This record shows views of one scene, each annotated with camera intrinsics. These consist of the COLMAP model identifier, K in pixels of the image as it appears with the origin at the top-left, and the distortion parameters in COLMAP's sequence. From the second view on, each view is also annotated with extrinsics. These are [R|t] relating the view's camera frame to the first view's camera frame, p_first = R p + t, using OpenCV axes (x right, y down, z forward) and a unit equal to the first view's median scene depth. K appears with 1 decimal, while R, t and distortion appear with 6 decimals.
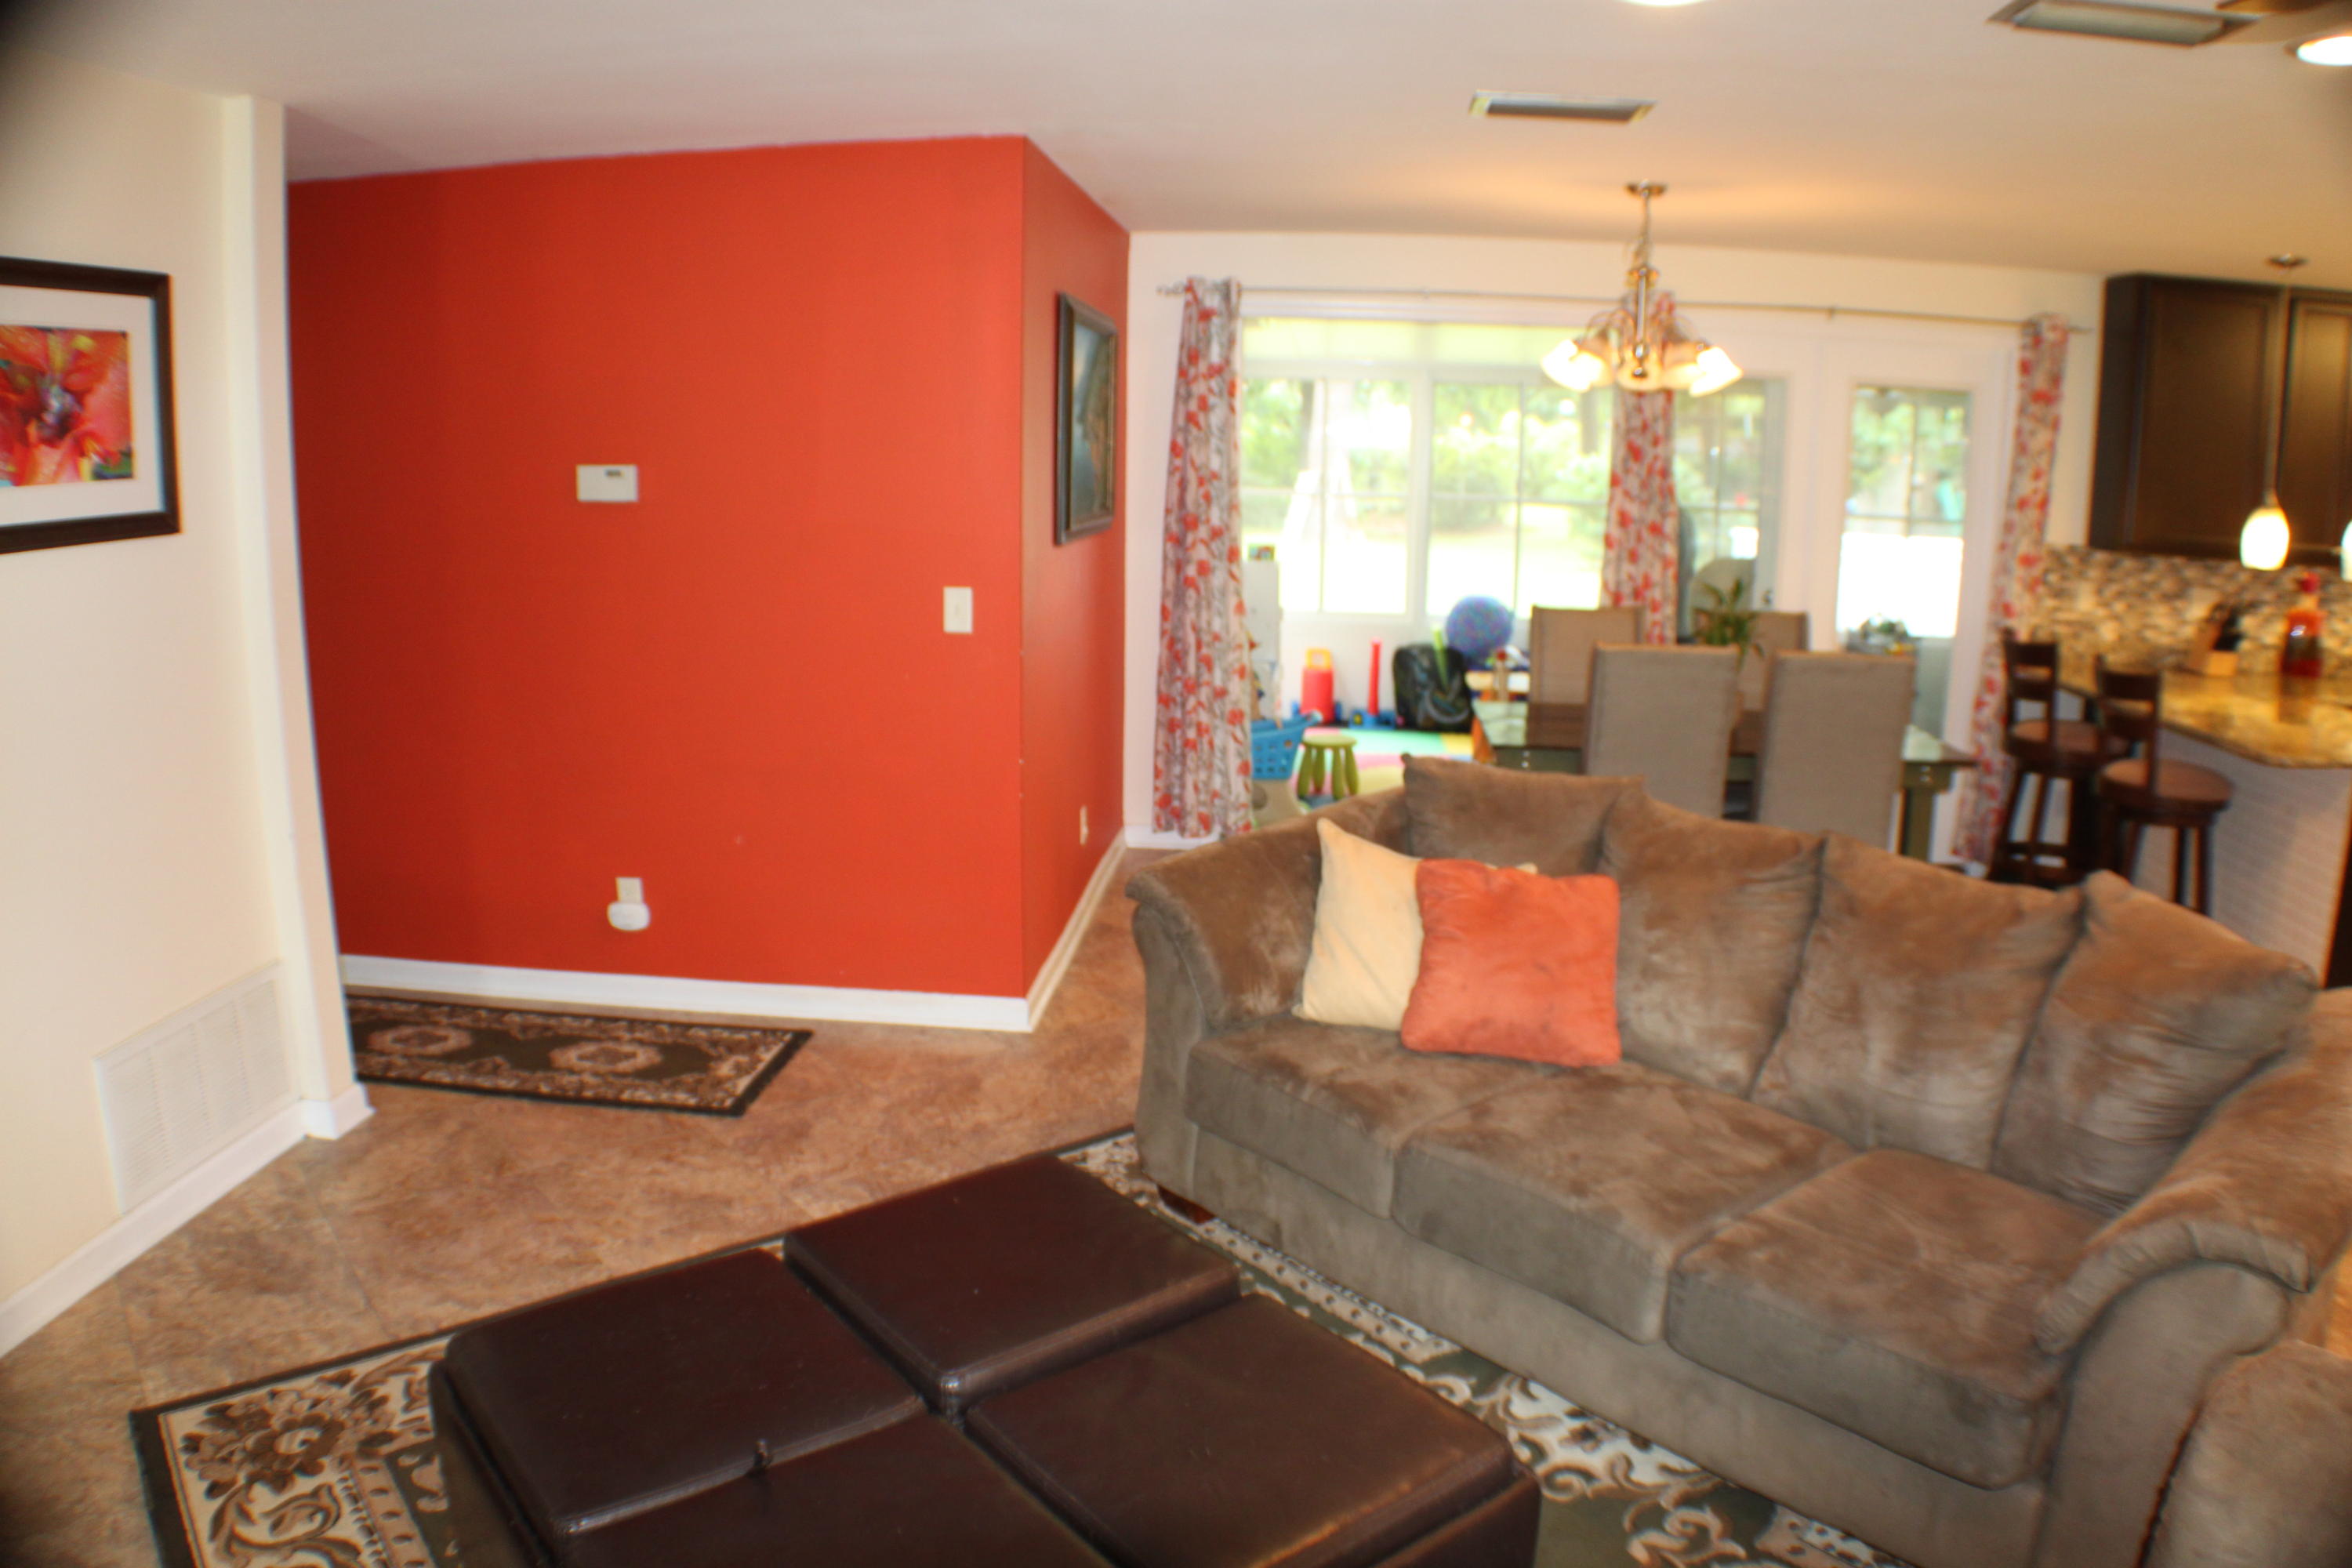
lens RADIAL K [[1668.1, 0, 1176.0], [0, 1668.1, 784.0], [0, 0, 1]] dist [-0.232361, 0.081728]
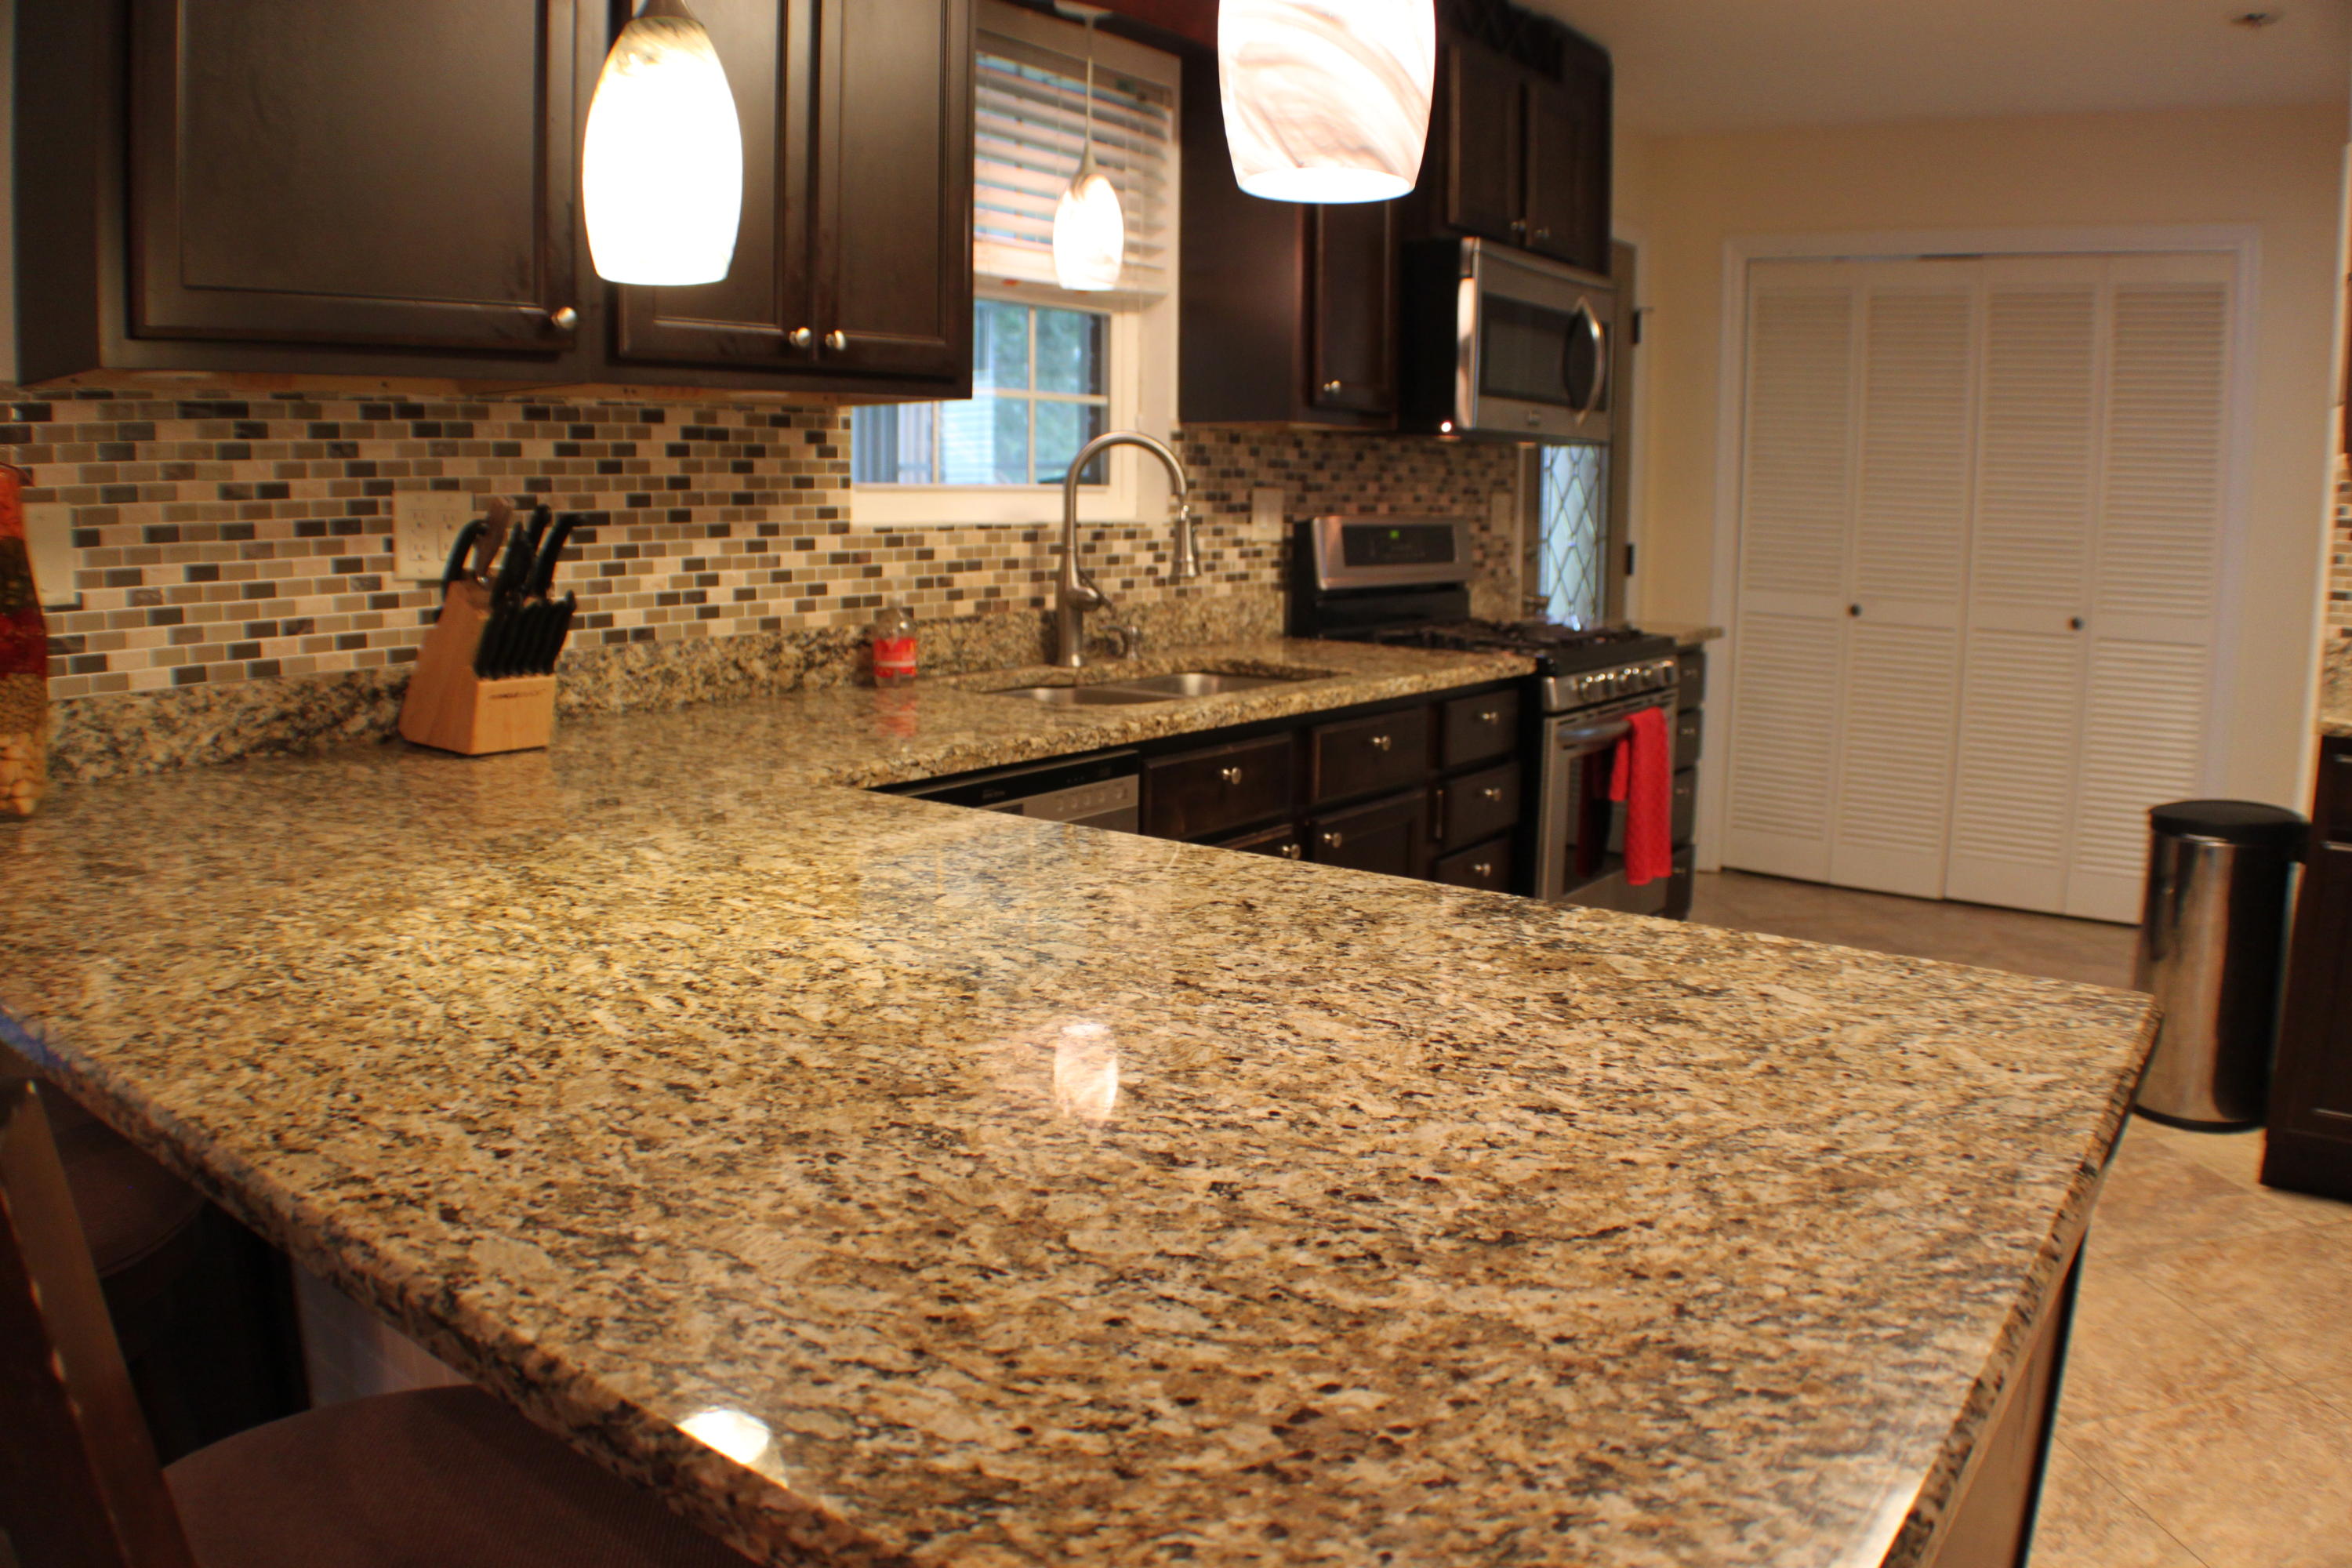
lens RADIAL K [[1707.2, 0, 1166.5], [0, 1707.2, 781.0], [0, 0, 1]] dist [-0.229992, 0.091163]
pose [[0.526224, -0.154586, 0.836177, 0.468795], [0.175543, 0.981904, 0.071055, -0.065483], [-0.832029, 0.109394, 0.543838, 0.697406]]
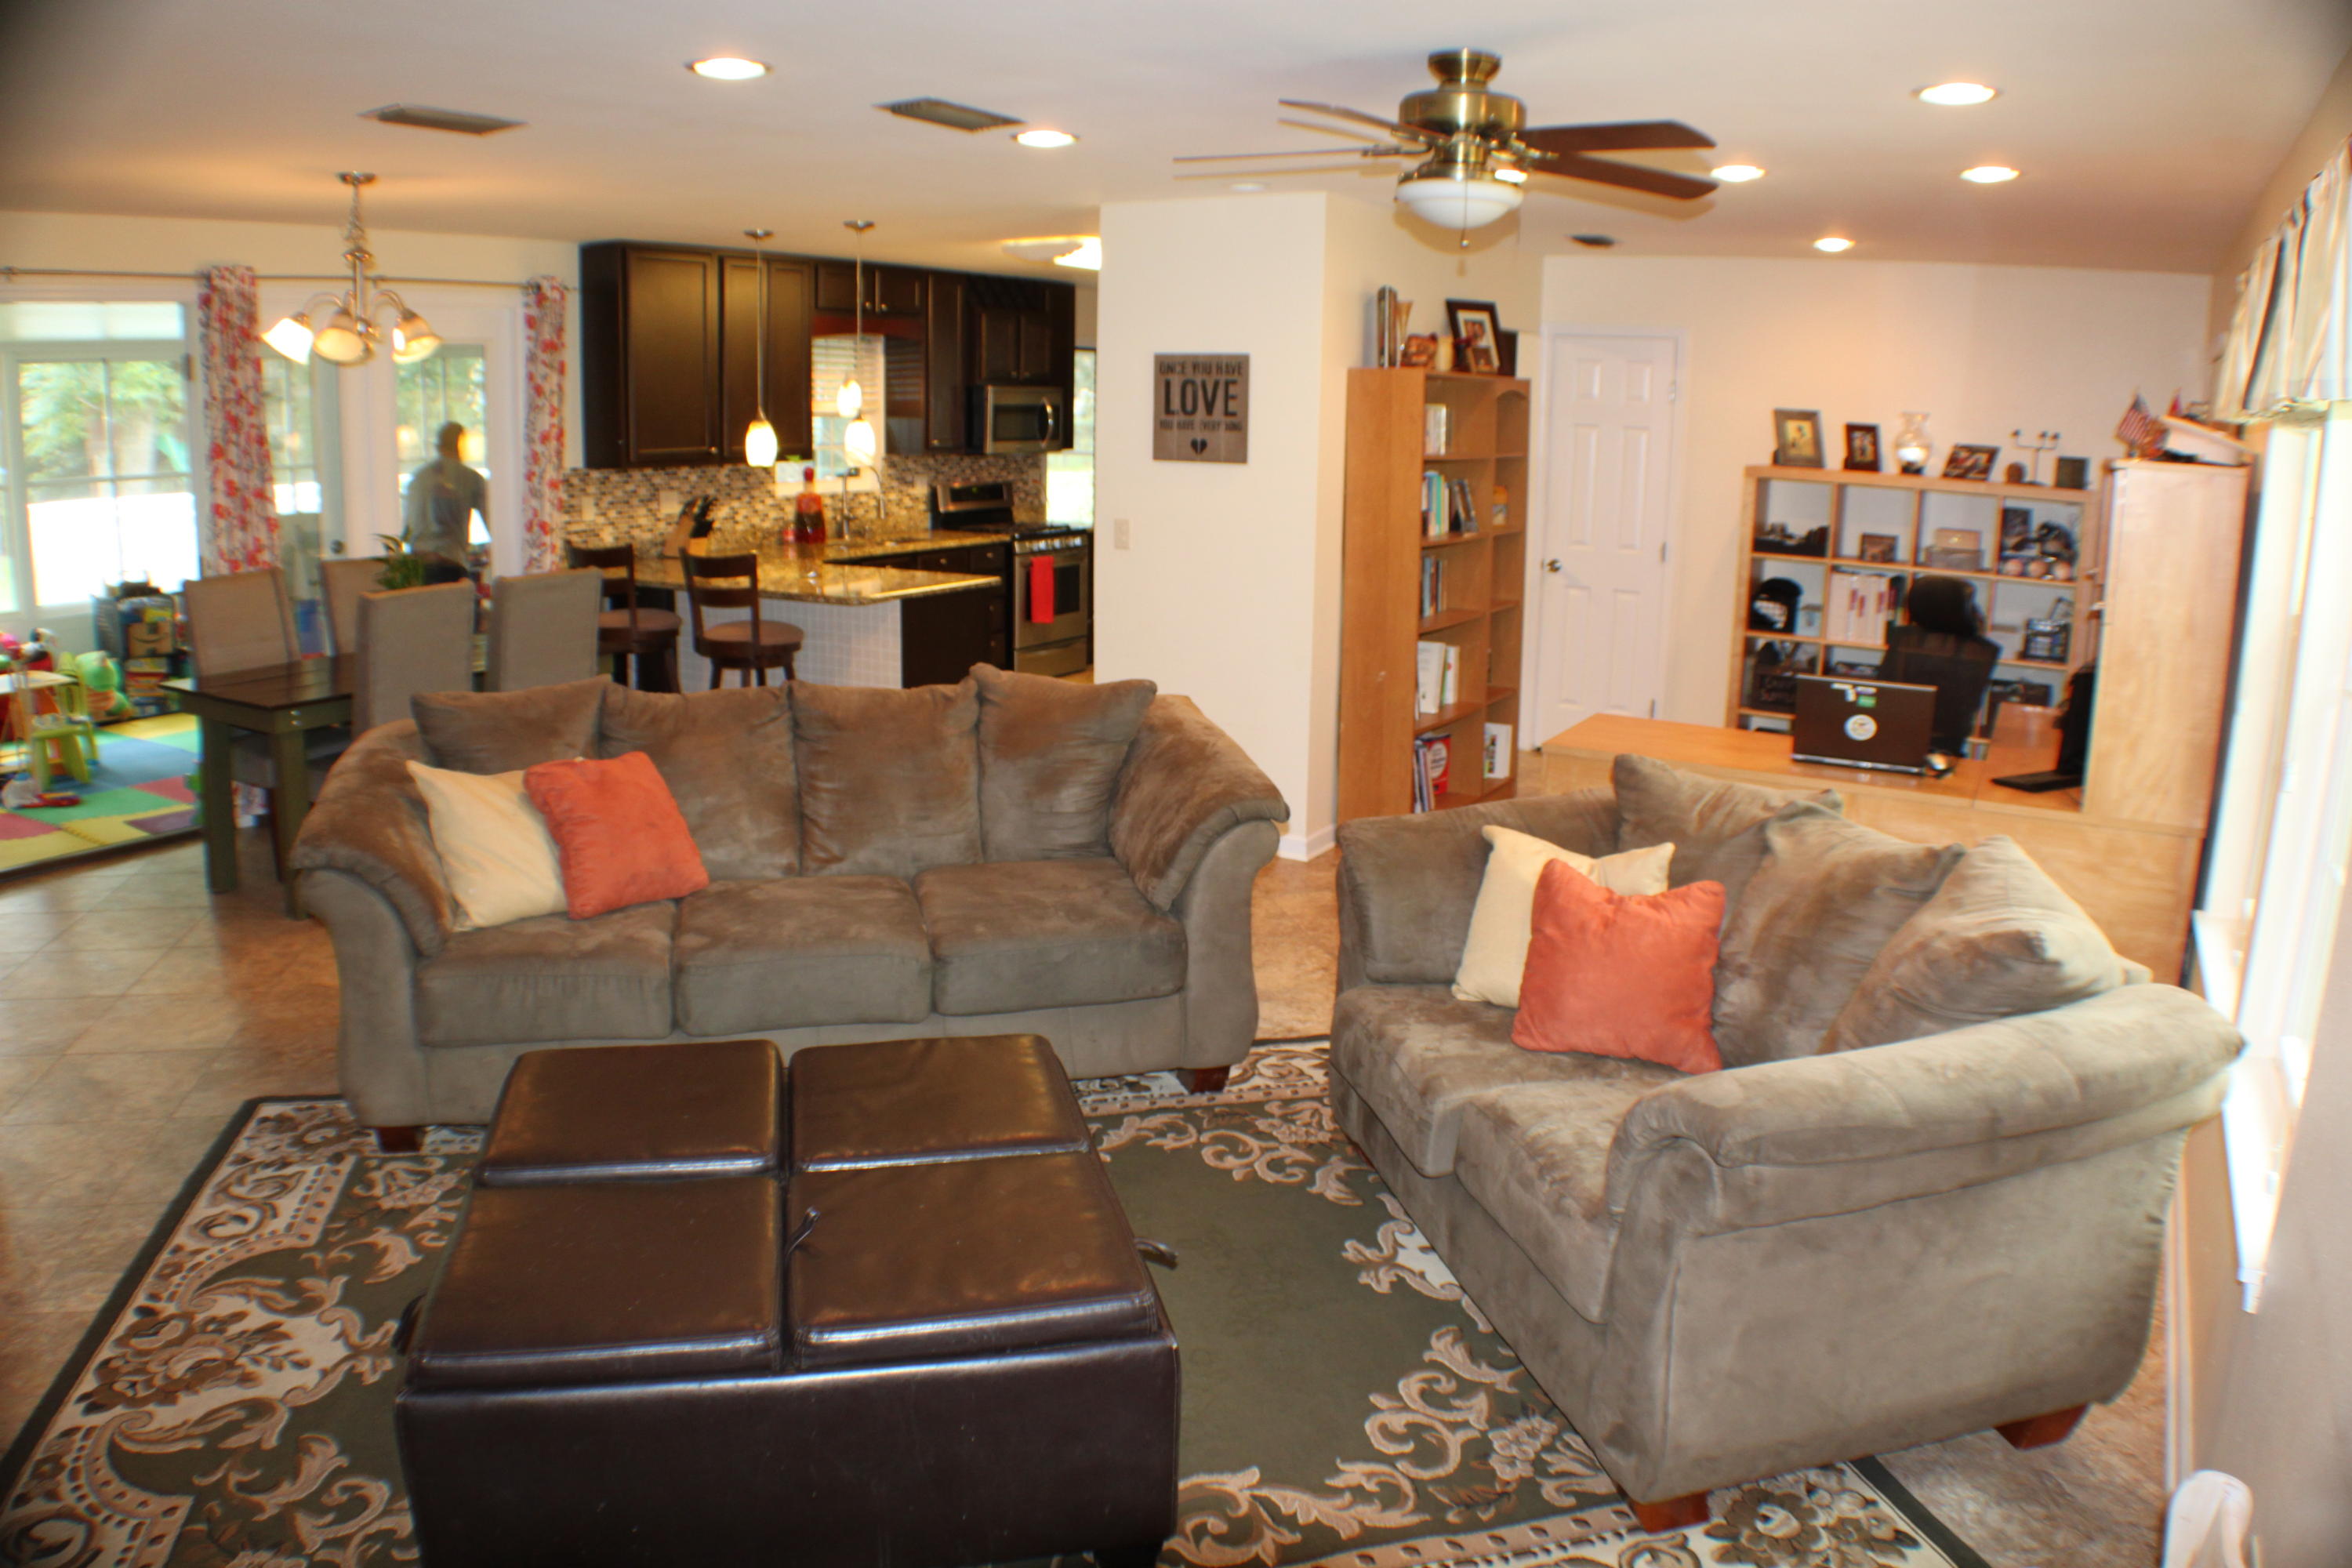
lens RADIAL K [[1668.1, 0, 1176.0], [0, 1668.1, 784.0], [0, 0, 1]] dist [-0.232361, 0.081728]
pose [[0.432525, -0.211520, 0.876460, -0.369647], [0.176376, 0.973161, 0.147817, -0.018026], [-0.884202, 0.090652, 0.458224, 0.042882]]
